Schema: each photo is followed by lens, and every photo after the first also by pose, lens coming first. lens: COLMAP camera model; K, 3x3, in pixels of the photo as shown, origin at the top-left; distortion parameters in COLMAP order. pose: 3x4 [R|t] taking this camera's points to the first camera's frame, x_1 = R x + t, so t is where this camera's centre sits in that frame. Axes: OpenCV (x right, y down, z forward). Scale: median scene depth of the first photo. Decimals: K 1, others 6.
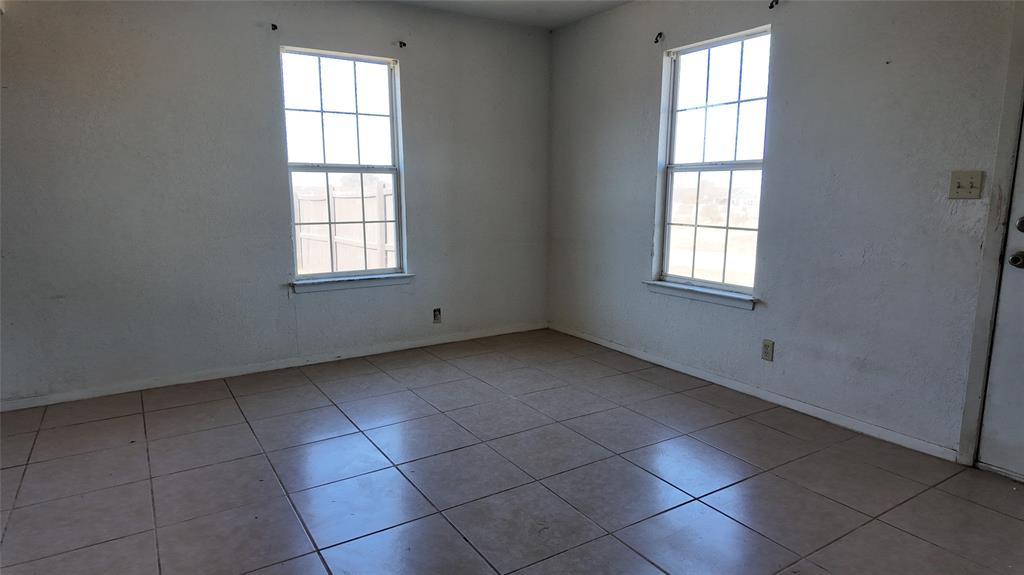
lens RADIAL K [[593.7, 0, 513.8], [0, 593.7, 288.6], [0, 0, 1]] dist [0.093128, -0.110007]
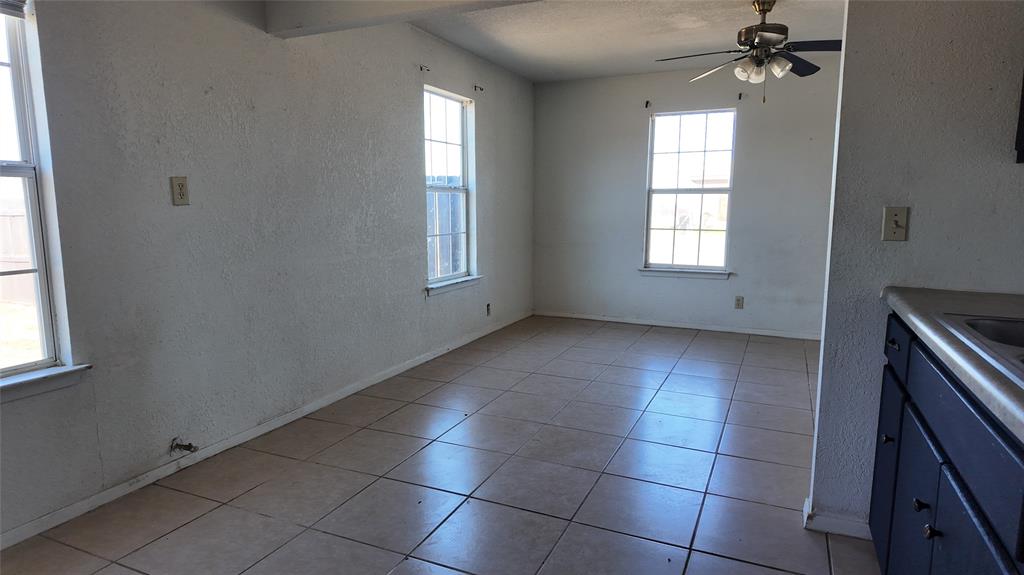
lens RADIAL K [[593.7, 0, 513.8], [0, 593.7, 288.6], [0, 0, 1]] dist [0.093128, -0.110007]
pose [[0.837781, -0.076140, 0.540672, -0.886225], [0.087230, 0.996175, 0.005122, 0.001532], [-0.538994, 0.042871, 0.841218, -0.054146]]
